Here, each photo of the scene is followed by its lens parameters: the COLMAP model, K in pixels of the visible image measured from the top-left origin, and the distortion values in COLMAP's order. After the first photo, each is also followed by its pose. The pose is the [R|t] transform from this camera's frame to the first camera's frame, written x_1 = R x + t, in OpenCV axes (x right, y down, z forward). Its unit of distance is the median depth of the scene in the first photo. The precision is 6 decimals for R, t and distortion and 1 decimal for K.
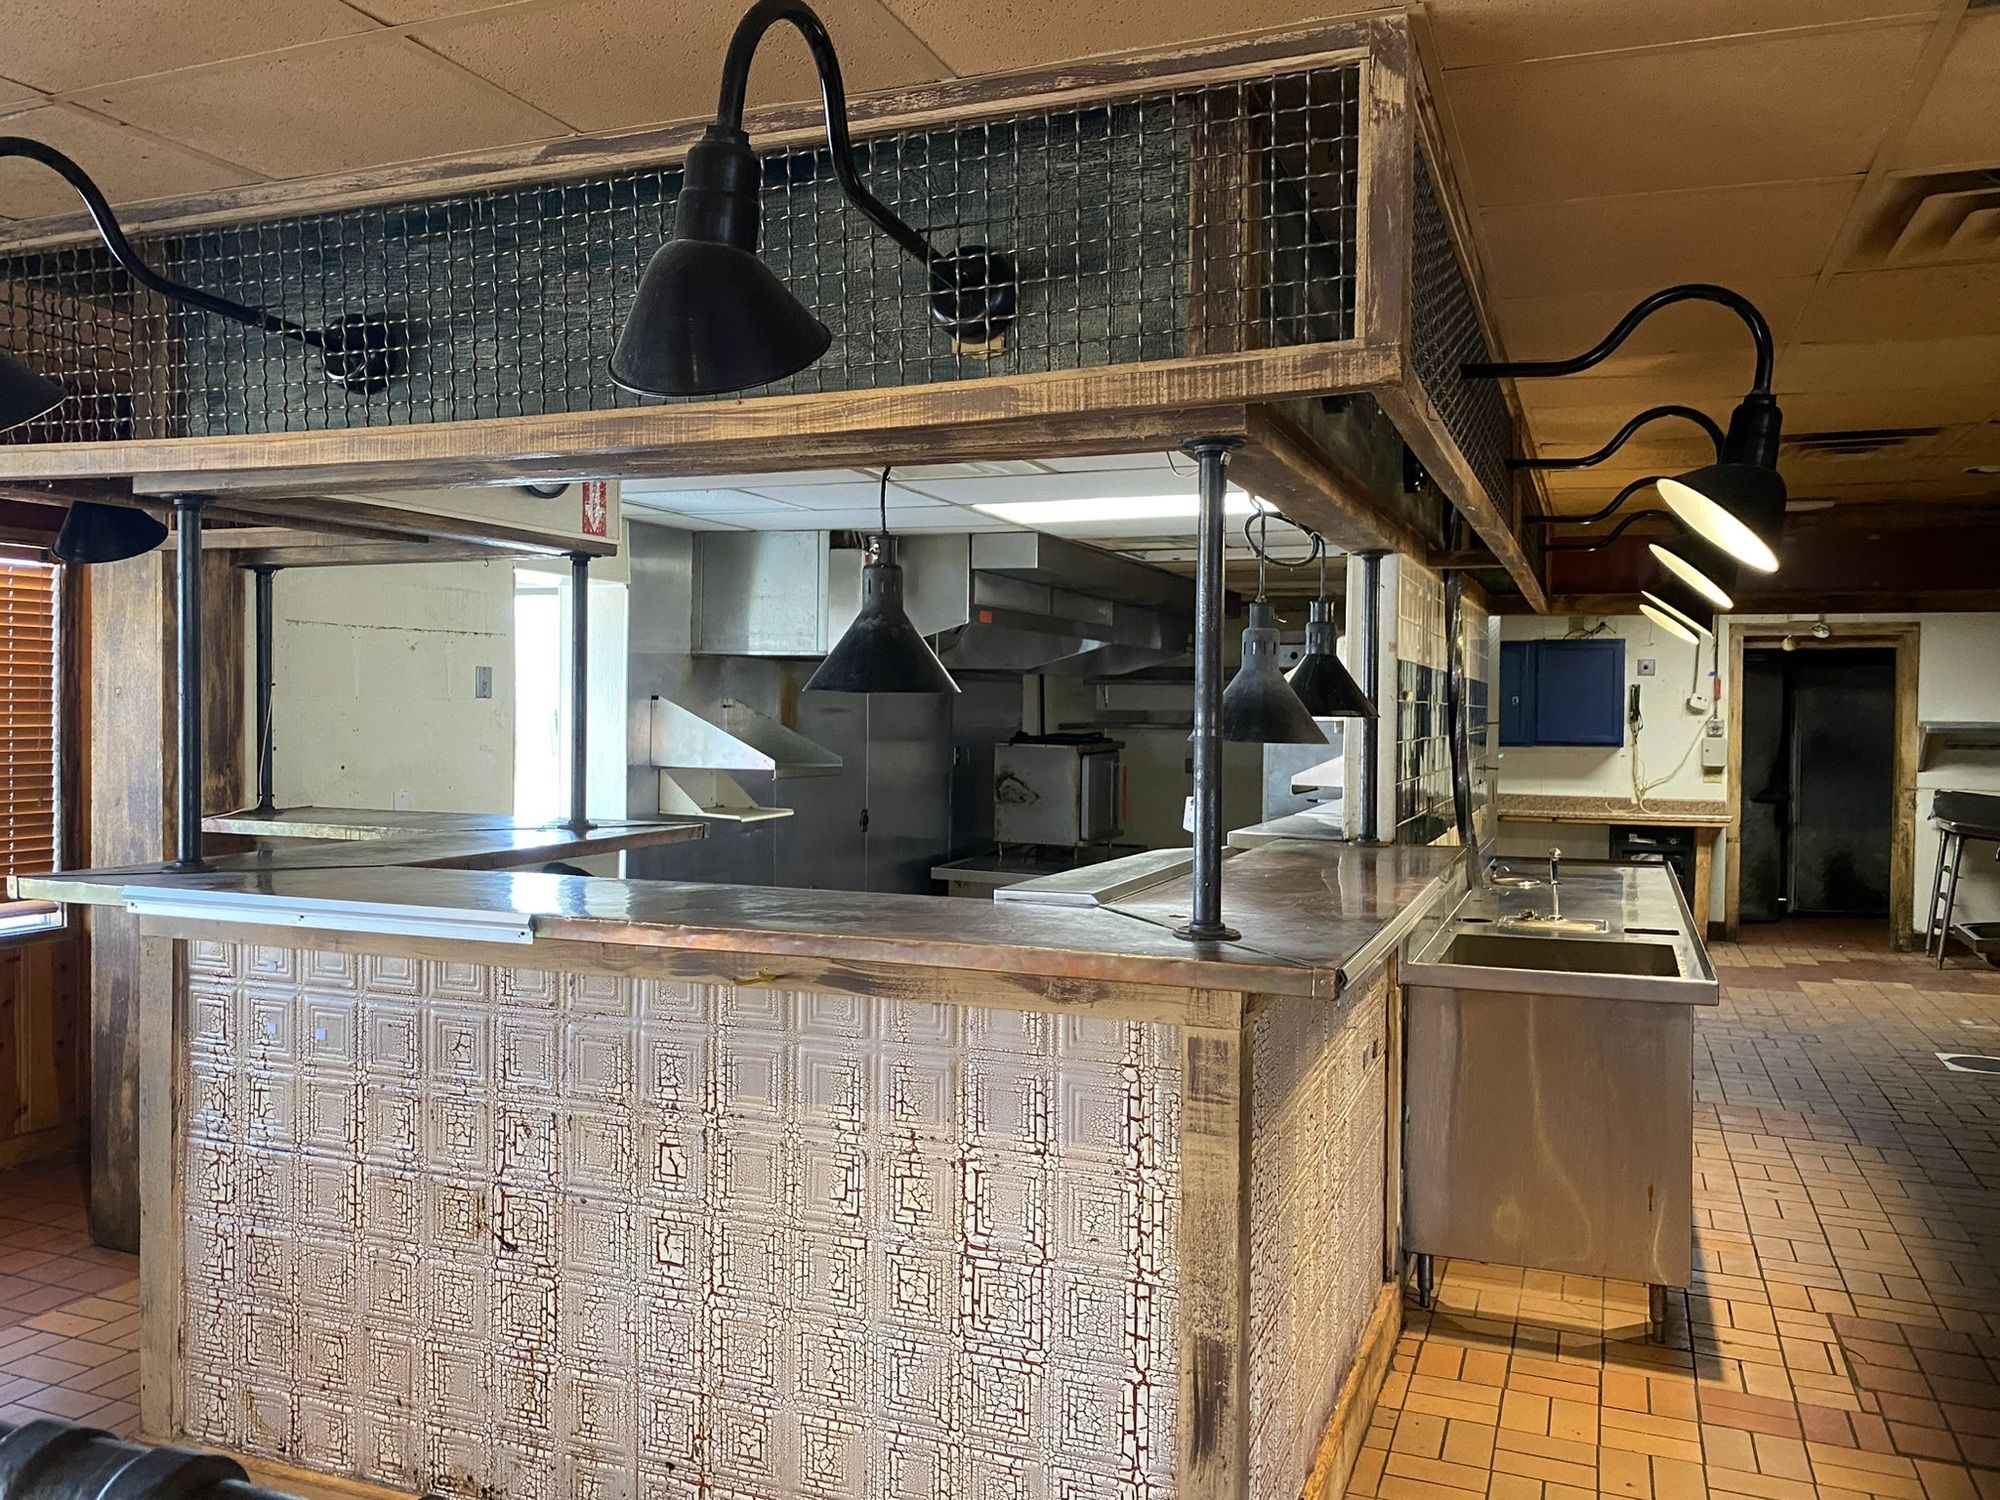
lens RADIAL K [[1521.5, 0, 1010.1], [0, 1521.5, 743.6], [0, 0, 1]] dist [0.005926, -0.011859]
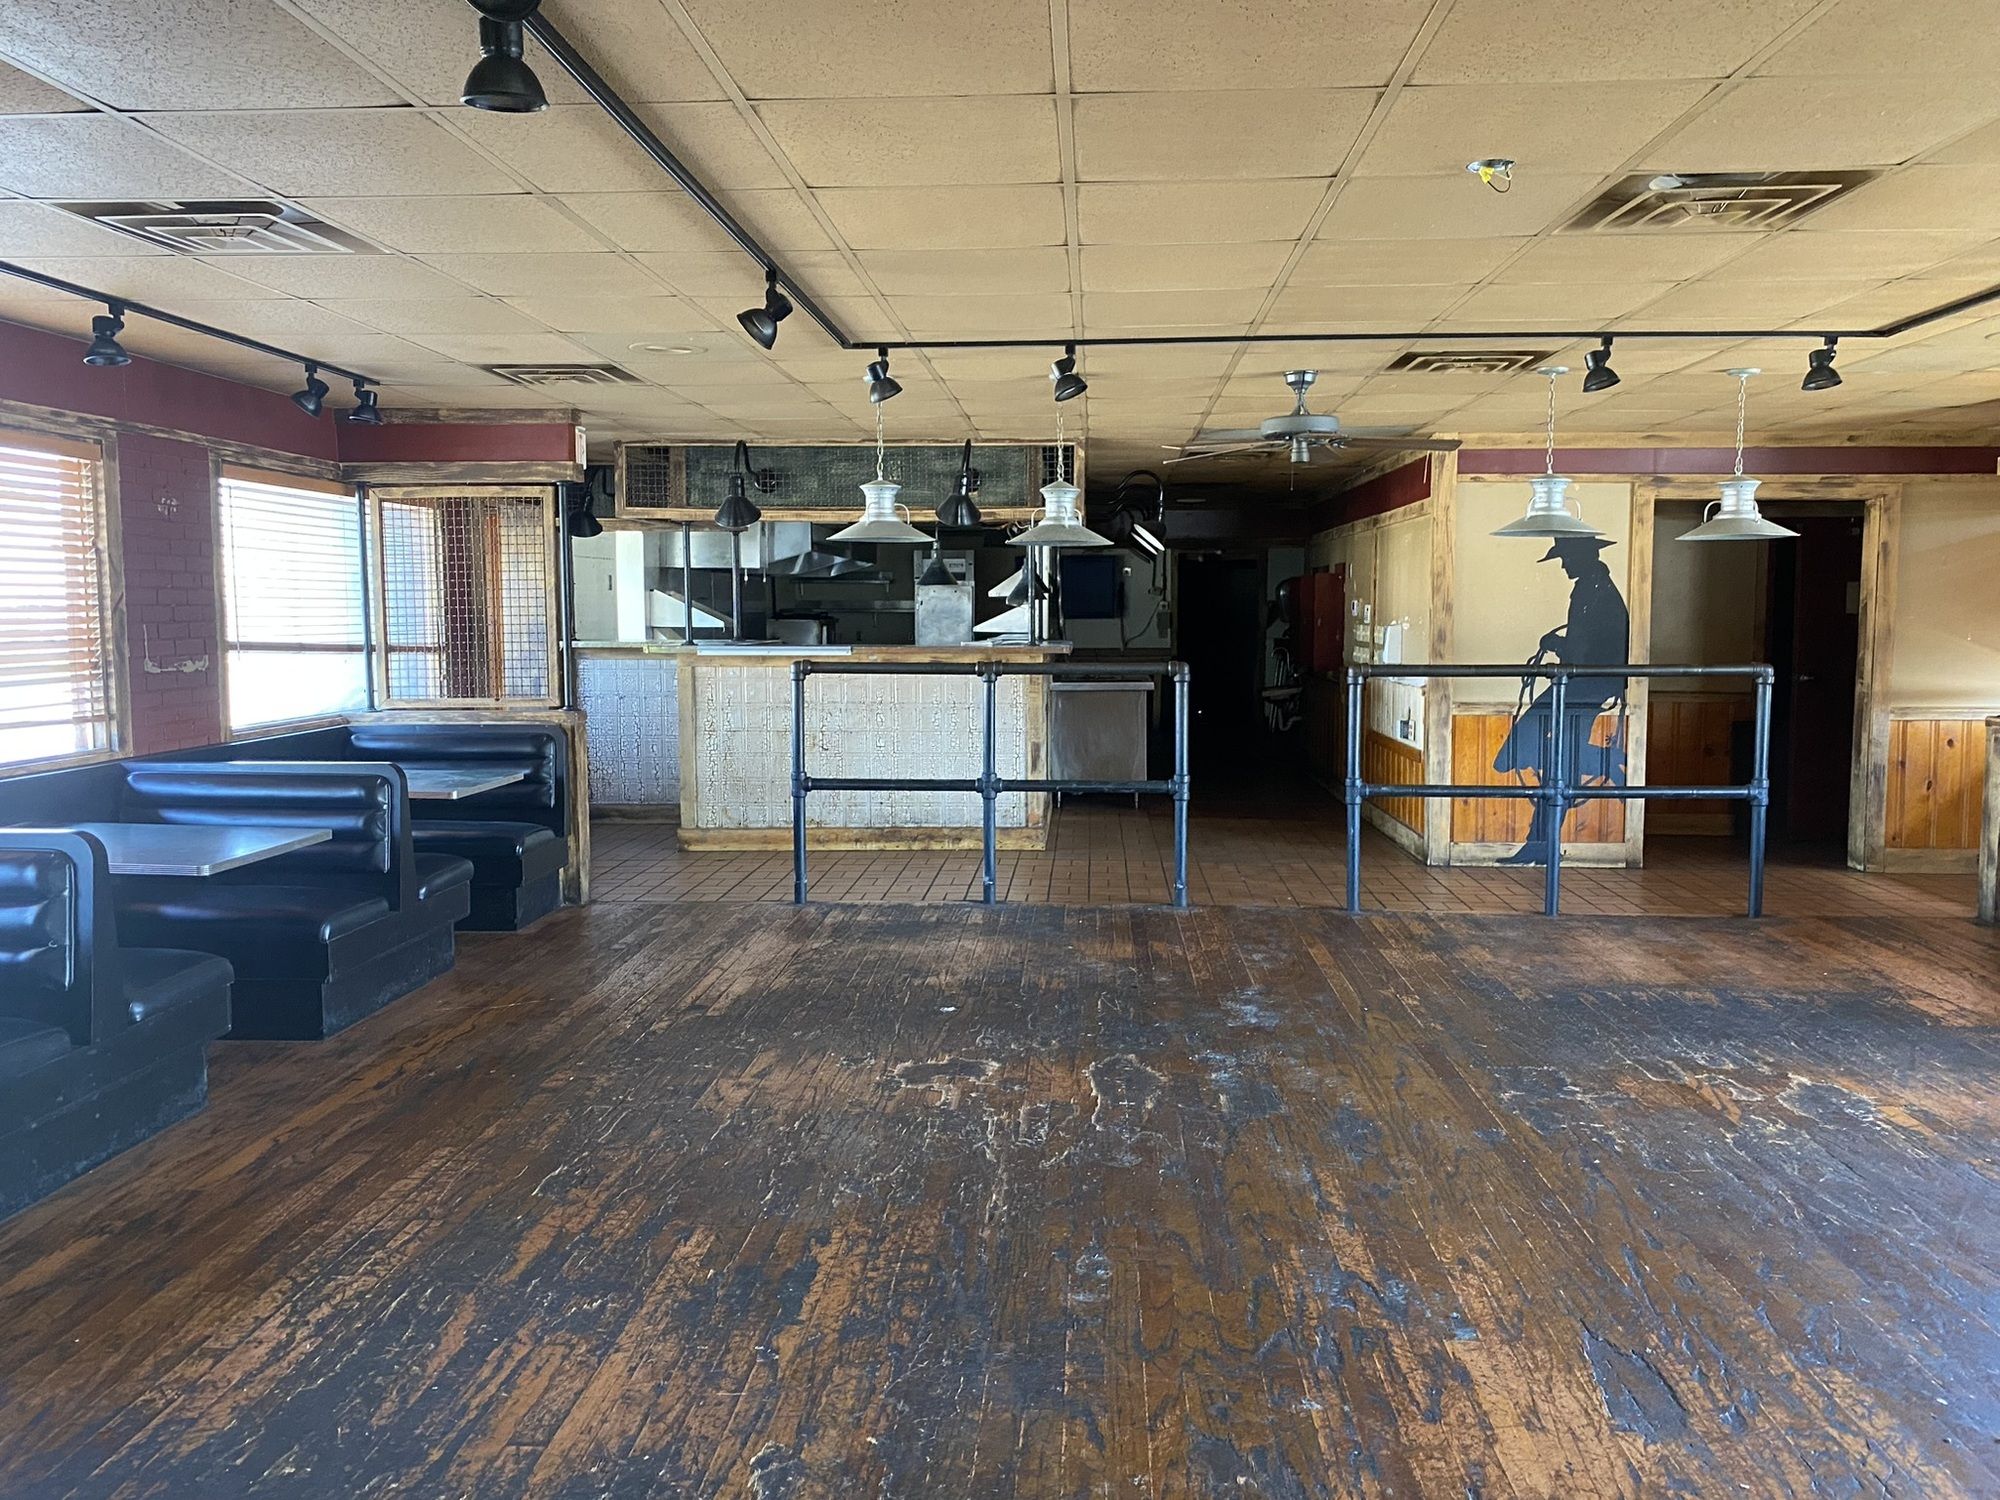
lens RADIAL K [[1521.5, 0, 1004.8], [0, 1521.5, 758.2], [0, 0, 1]] dist [0.005926, -0.011859]
pose [[0.950085, -0.044047, 0.308867, -0.654697], [0.020648, 0.996691, 0.078622, 0.062536], [-0.311308, -0.068320, 0.947850, -1.541148]]
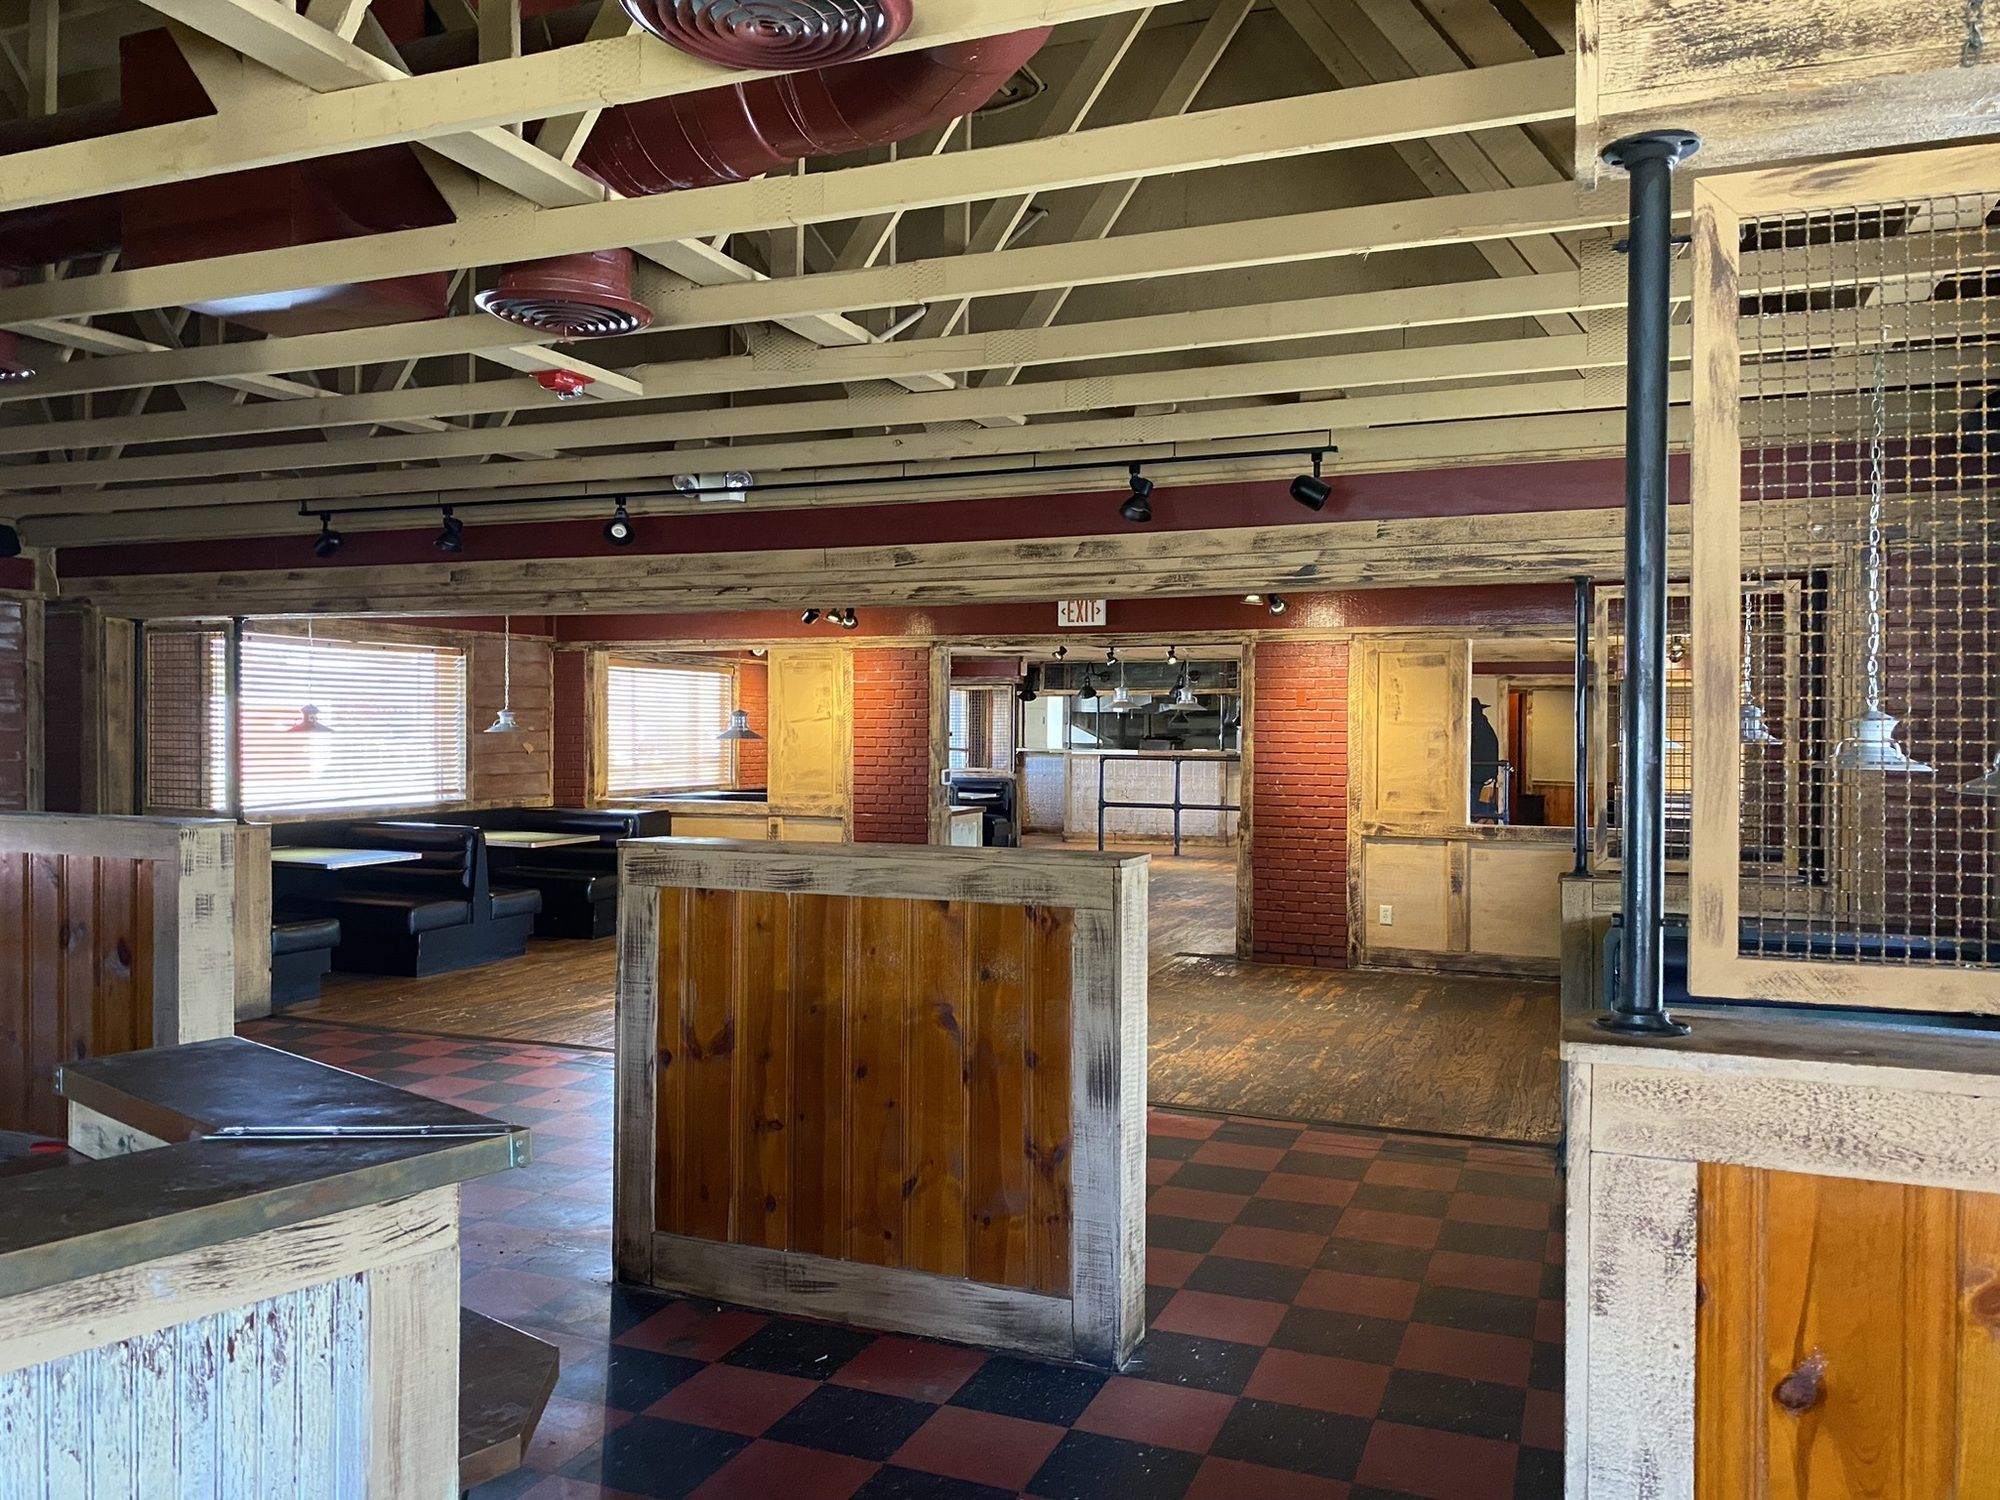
lens RADIAL K [[1521.5, 0, 1004.1], [0, 1521.5, 741.7], [0, 0, 1]] dist [0.005926, -0.011859]
pose [[0.999989, -0.003843, -0.002631, -0.600923], [0.003796, 0.999832, -0.017915, 0.126190], [0.002699, 0.017905, 0.999836, -4.280056]]
